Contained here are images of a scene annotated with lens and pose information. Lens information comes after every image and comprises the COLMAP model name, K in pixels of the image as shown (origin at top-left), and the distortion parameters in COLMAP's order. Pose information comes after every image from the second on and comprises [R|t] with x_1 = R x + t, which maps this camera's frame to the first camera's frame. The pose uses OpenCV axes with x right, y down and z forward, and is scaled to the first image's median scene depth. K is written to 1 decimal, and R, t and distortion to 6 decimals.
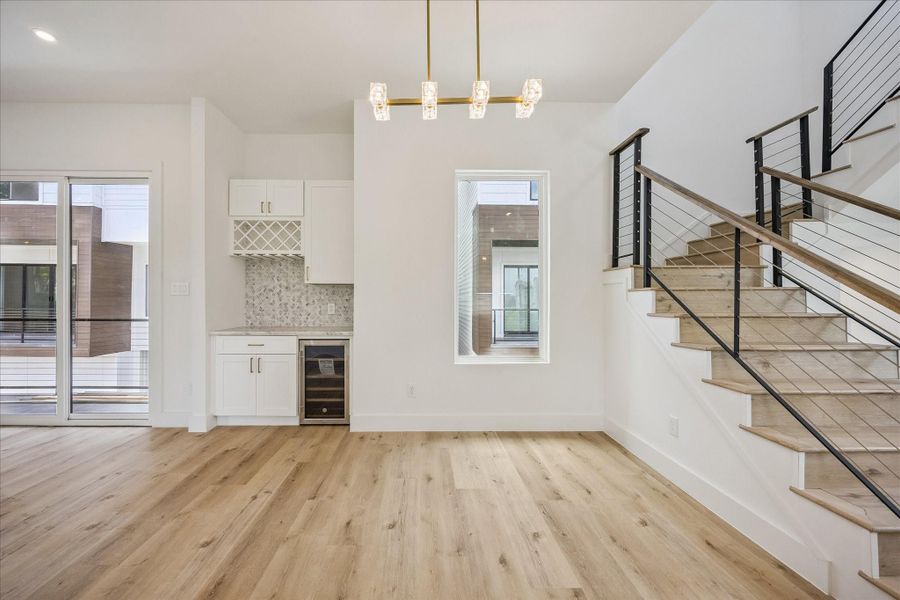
lens RADIAL K [[354.7, 0, 450.0], [0, 354.7, 300.0], [0, 0, 1]] dist [-0.001299, -0.000070]
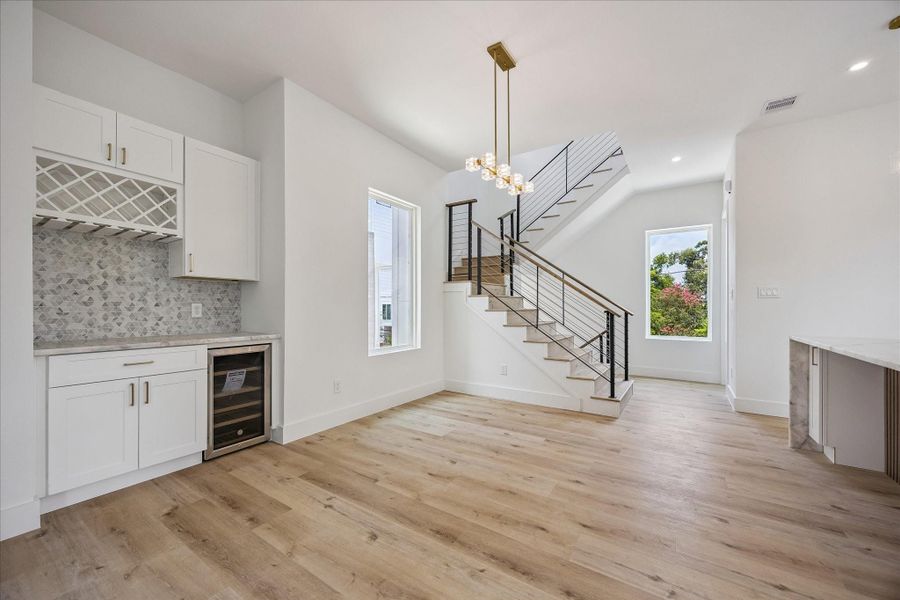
lens RADIAL K [[349.0, 0, 447.1], [0, 349.0, 307.0], [0, 0, 1]] dist [0.001601, 0.000182]
pose [[0.571114, 0.000572, 0.820870, -0.775747], [0.001053, 0.999998, -0.001429, 0.022677], [-0.820870, 0.001681, 0.571113, 0.148098]]
